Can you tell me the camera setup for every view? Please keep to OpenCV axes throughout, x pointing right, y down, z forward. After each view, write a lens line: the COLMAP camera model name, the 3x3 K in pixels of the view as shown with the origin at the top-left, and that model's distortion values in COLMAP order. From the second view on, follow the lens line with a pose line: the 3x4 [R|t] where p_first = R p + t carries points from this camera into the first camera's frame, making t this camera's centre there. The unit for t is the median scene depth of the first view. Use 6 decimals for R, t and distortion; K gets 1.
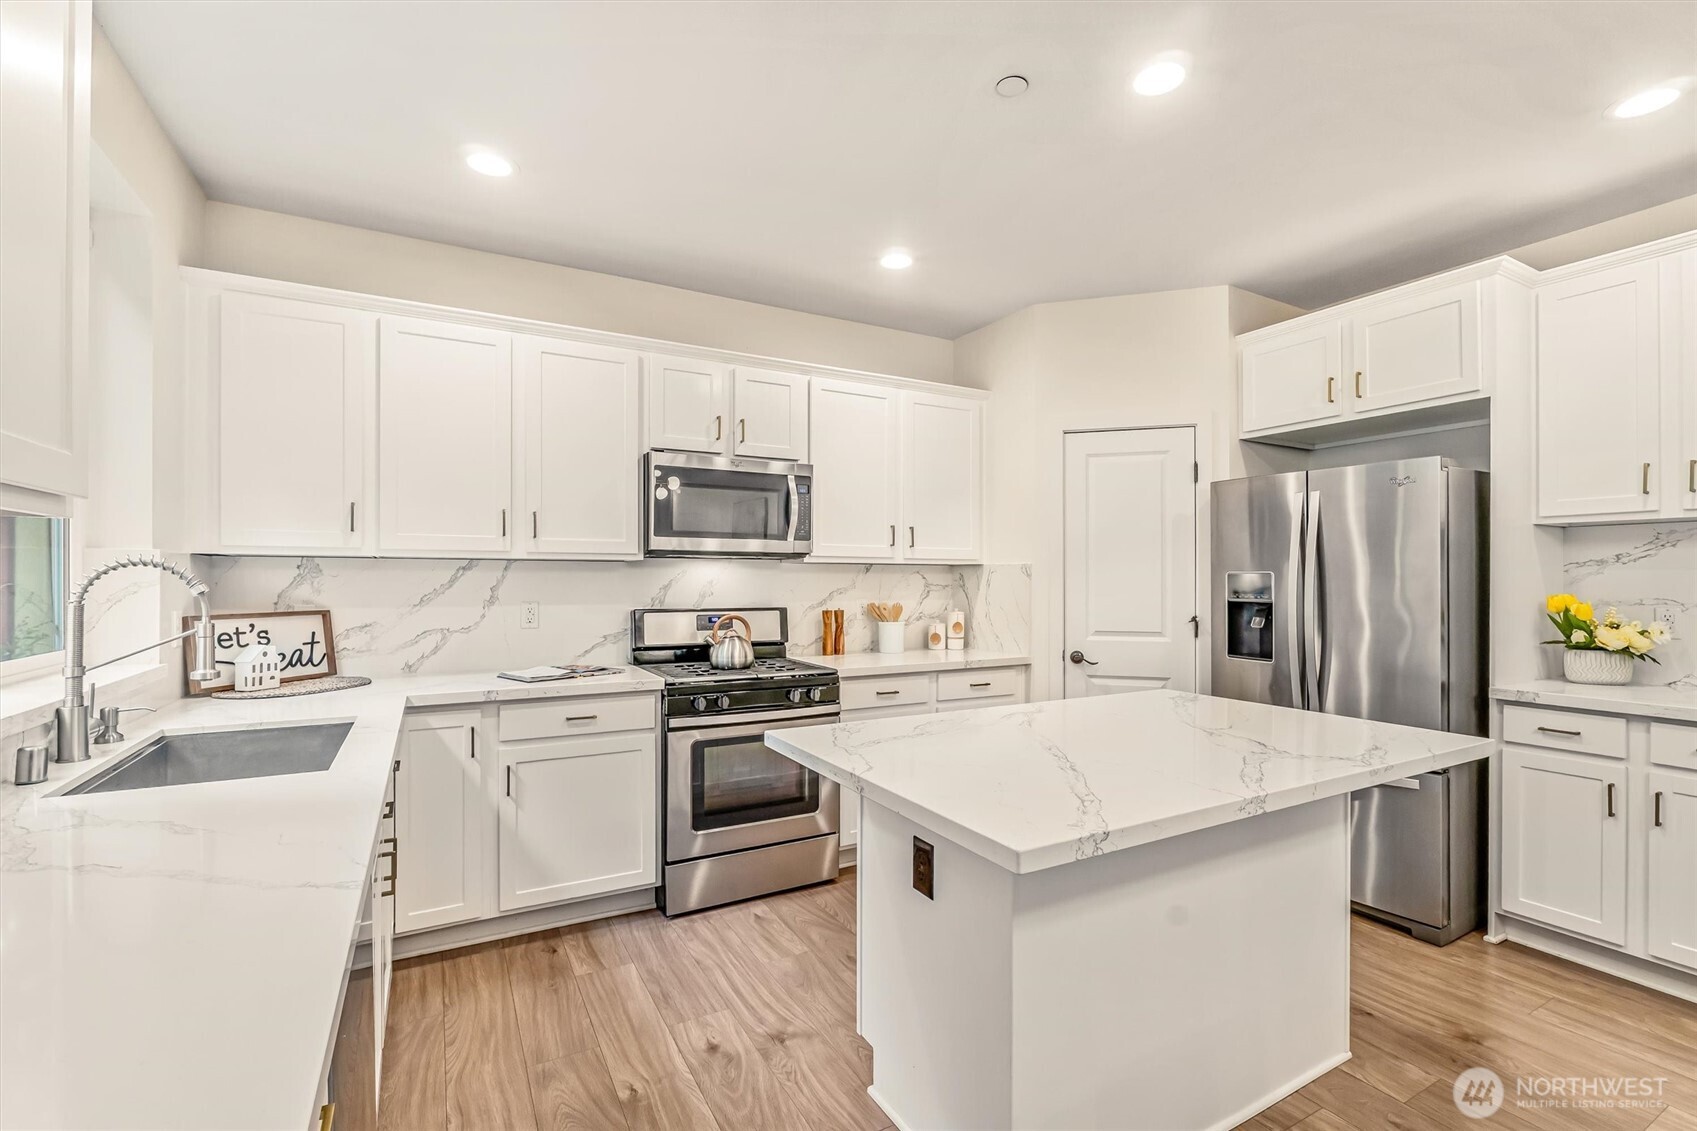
lens RADIAL K [[782.7, 0, 861.4], [0, 782.7, 563.6], [0, 0, 1]] dist [0.004229, 0.000177]
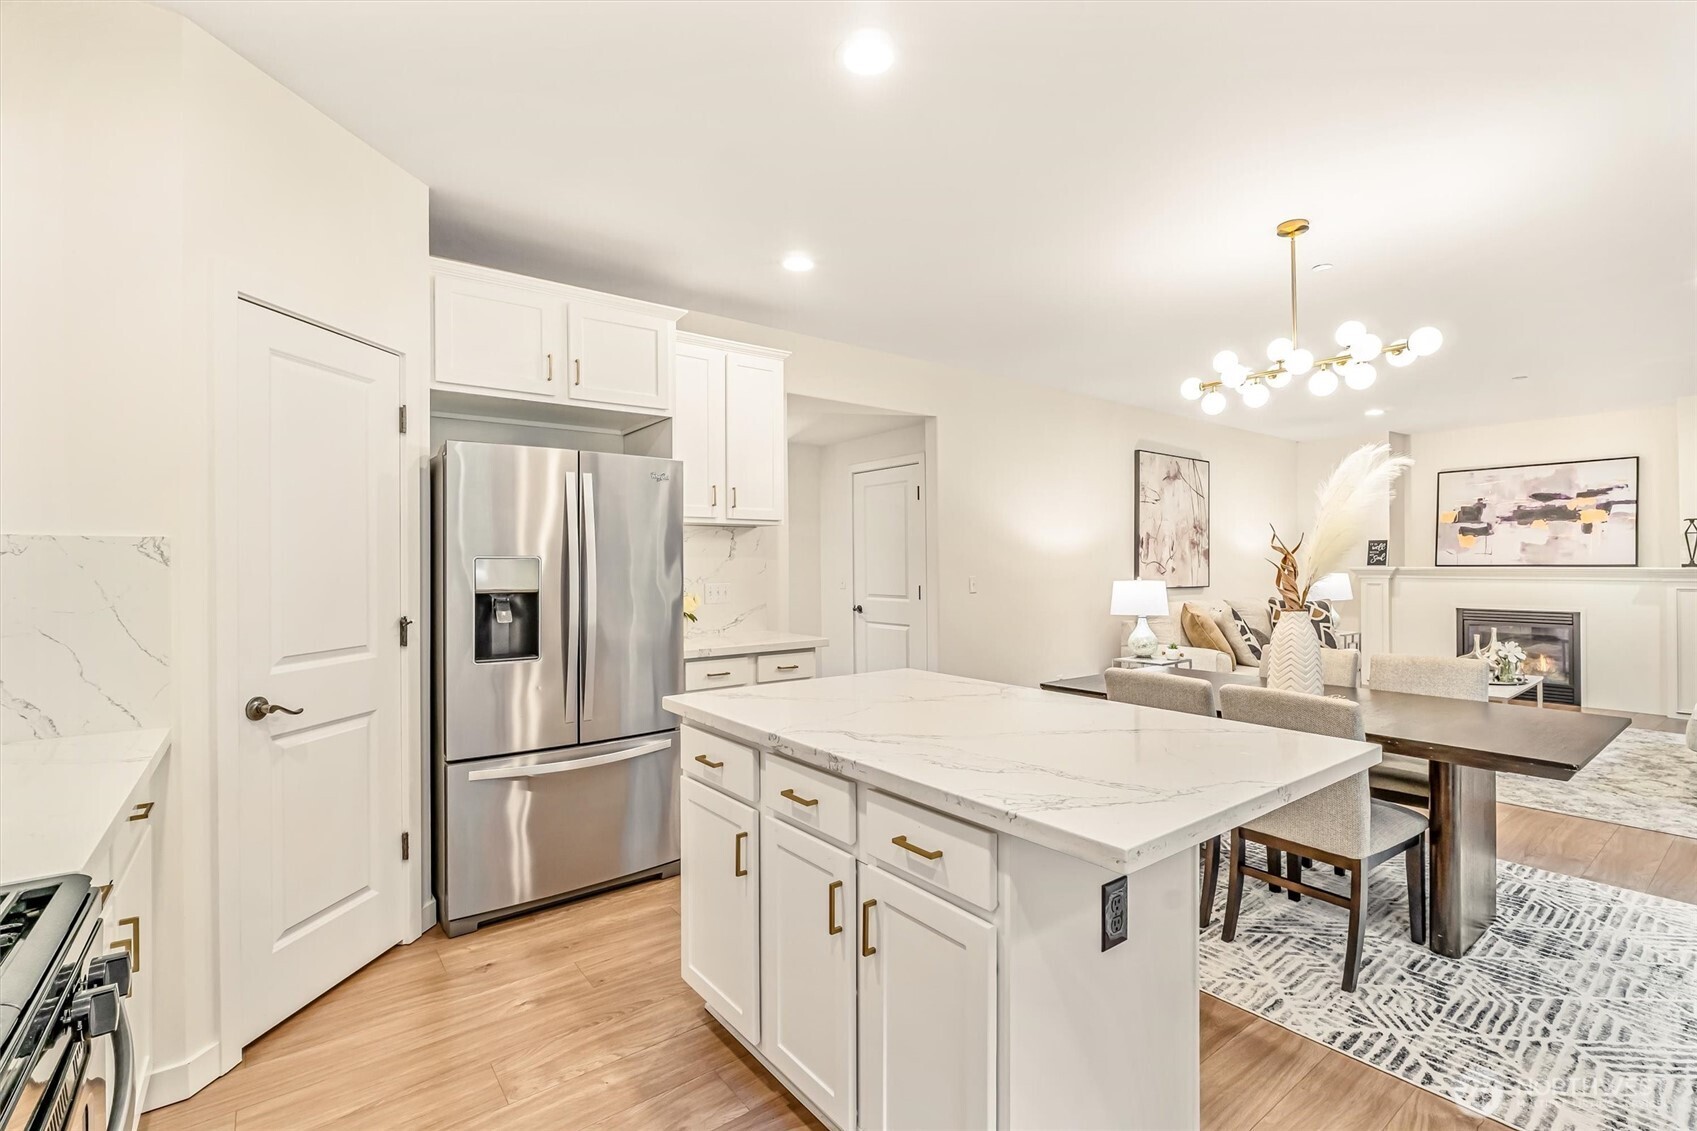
lens RADIAL K [[772.1, 0, 842.8], [0, 772.1, 551.1], [0, 0, 1]] dist [-0.005305, -0.000550]
pose [[-0.137314, 0.011774, 0.990458, -0.399536], [-0.012299, 0.999832, -0.013591, 0.012230], [-0.990451, -0.014048, -0.137147, 0.811285]]
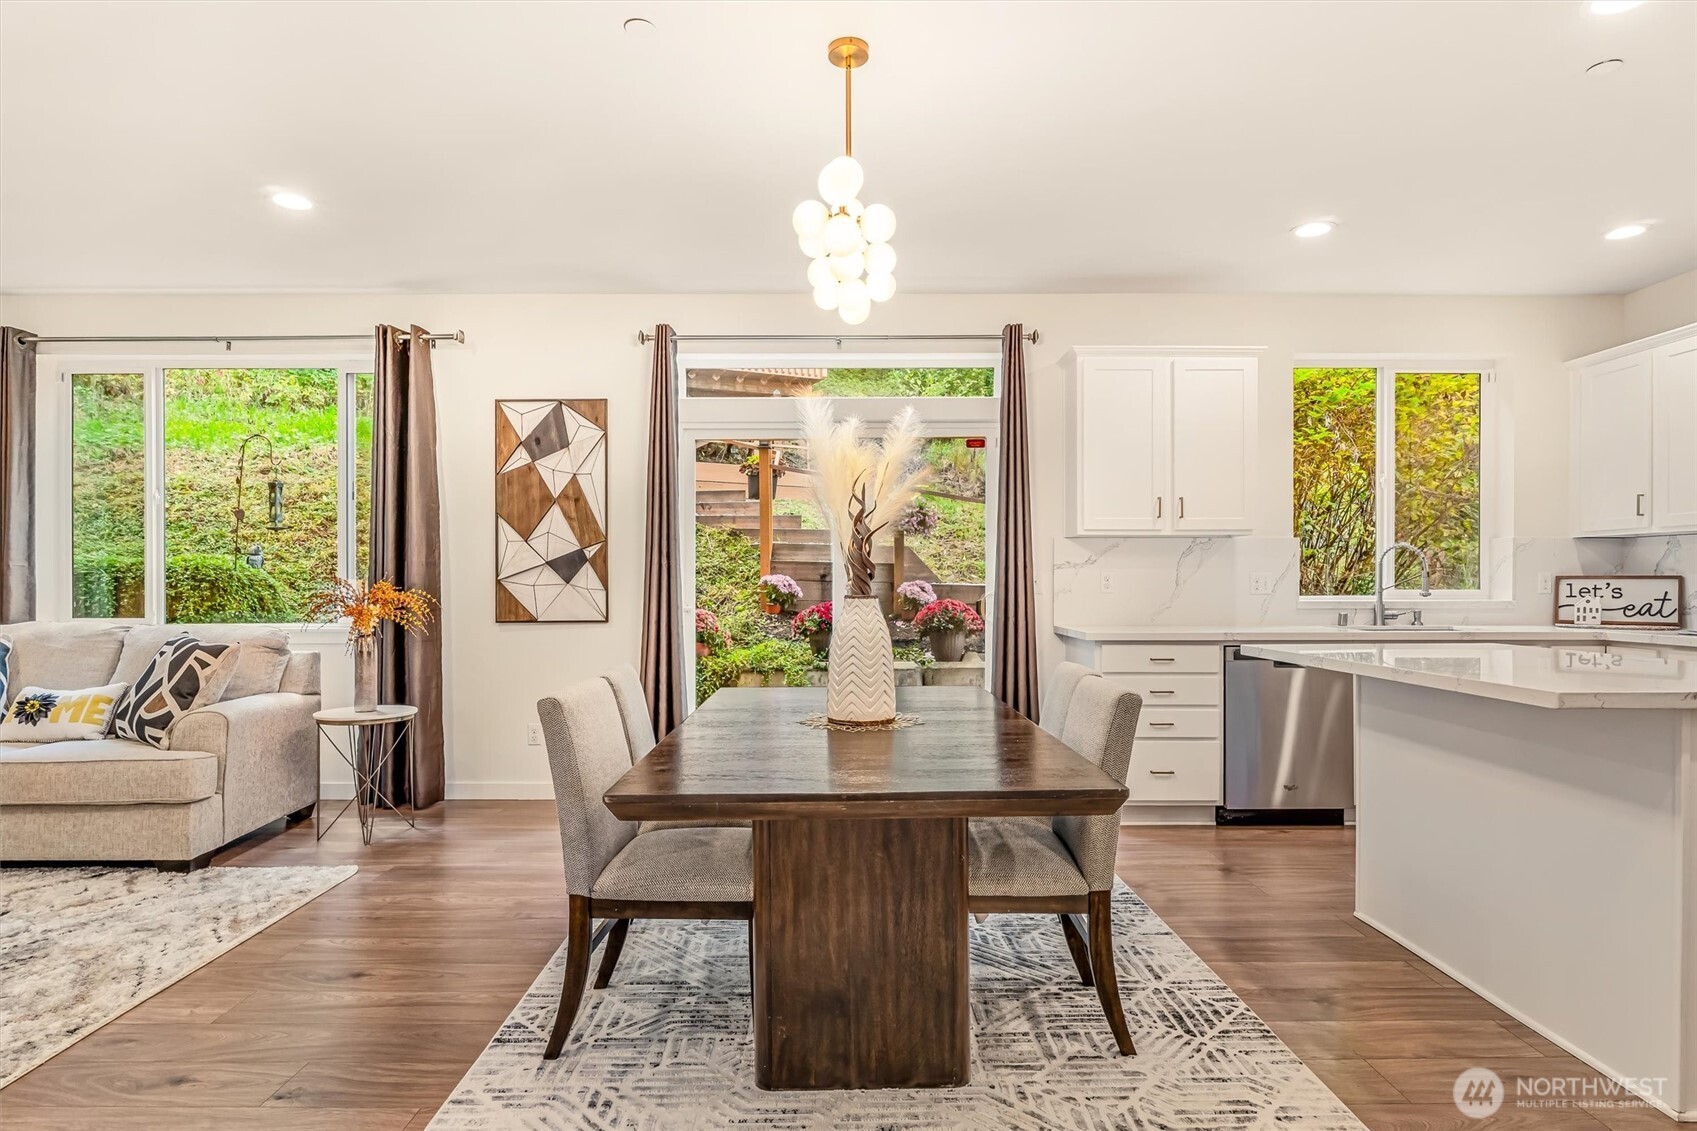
lens RADIAL K [[907.2, 0, 854.6], [0, 907.2, 585.9], [0, 0, 1]] dist [-0.004211, -0.003165]
pose [[-0.488737, -0.000995, -0.872431, 1.226397], [0.014454, 0.999853, -0.009238, 0.066820], [0.872311, -0.017125, -0.488651, 0.508417]]
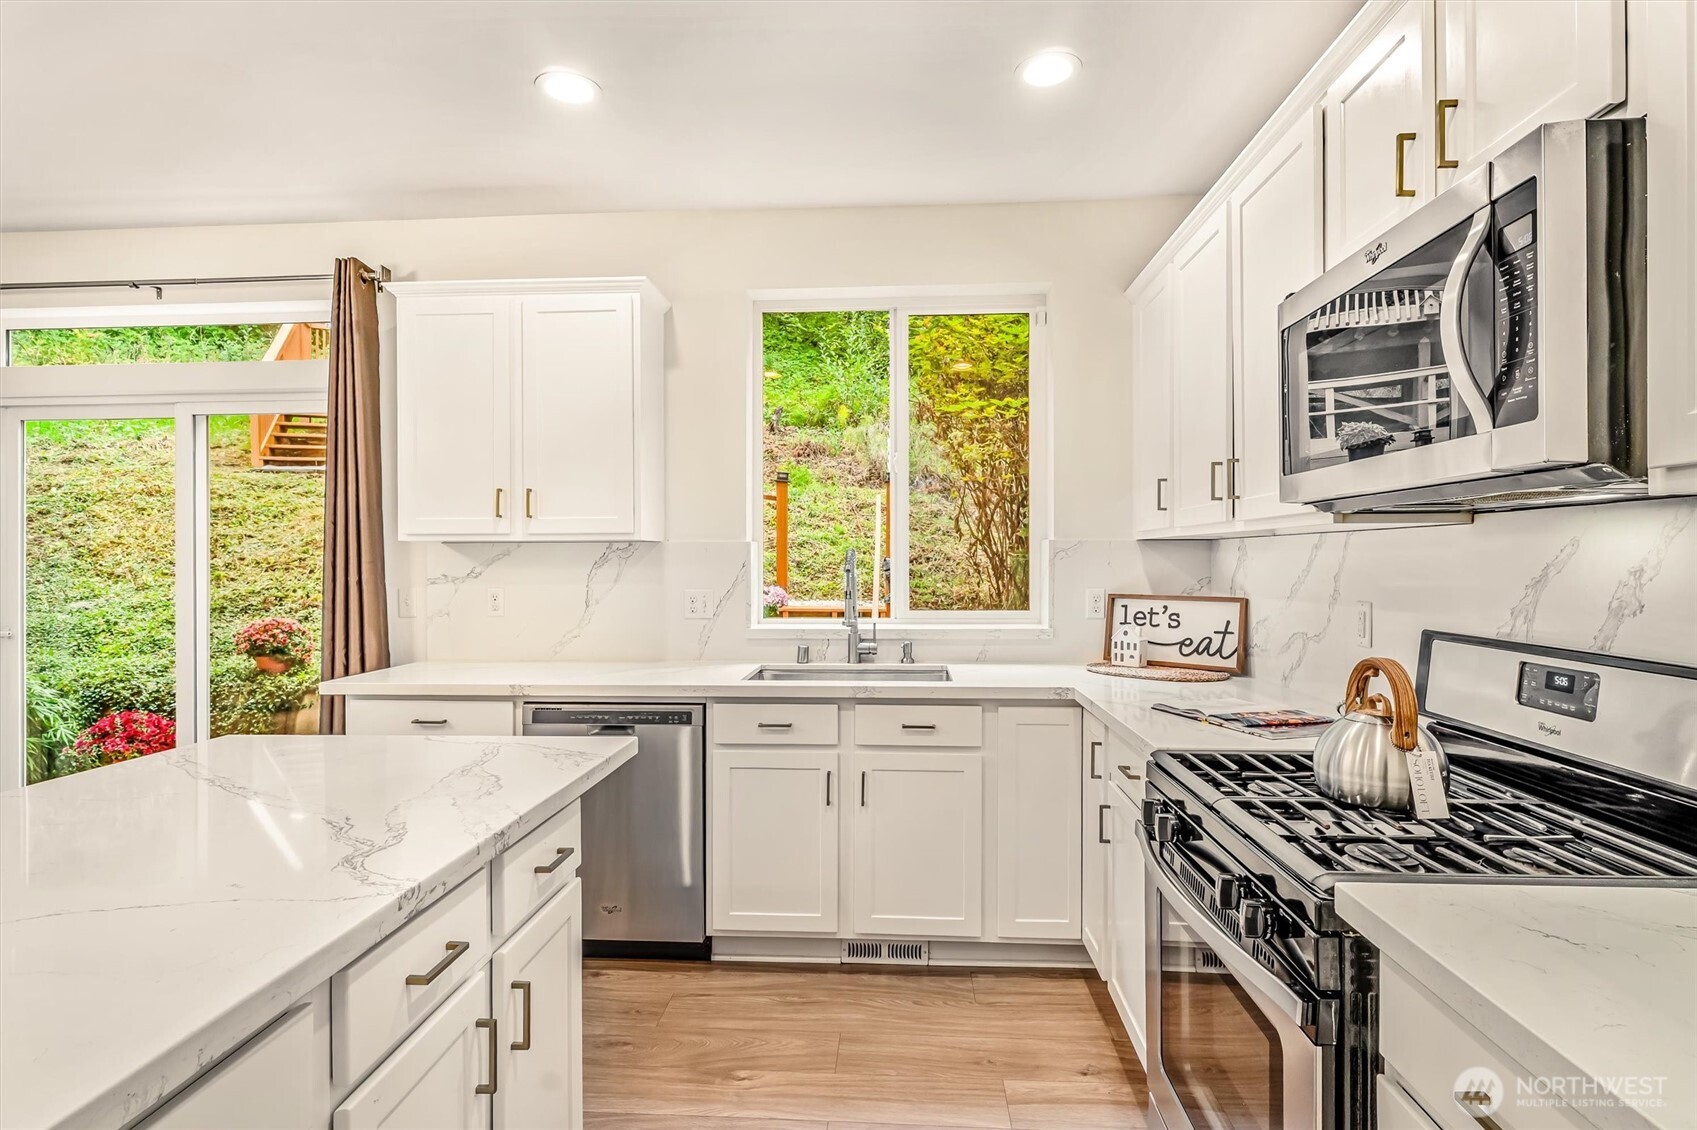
lens RADIAL K [[862.5, 0, 853.2], [0, 862.5, 560.9], [0, 0, 1]] dist [0.000308, 0.001093]
pose [[-0.547786, -0.000543, -0.836618, 0.346752], [0.016539, 0.999797, -0.011478, 0.020563], [0.836455, -0.020125, -0.547666, 1.104264]]
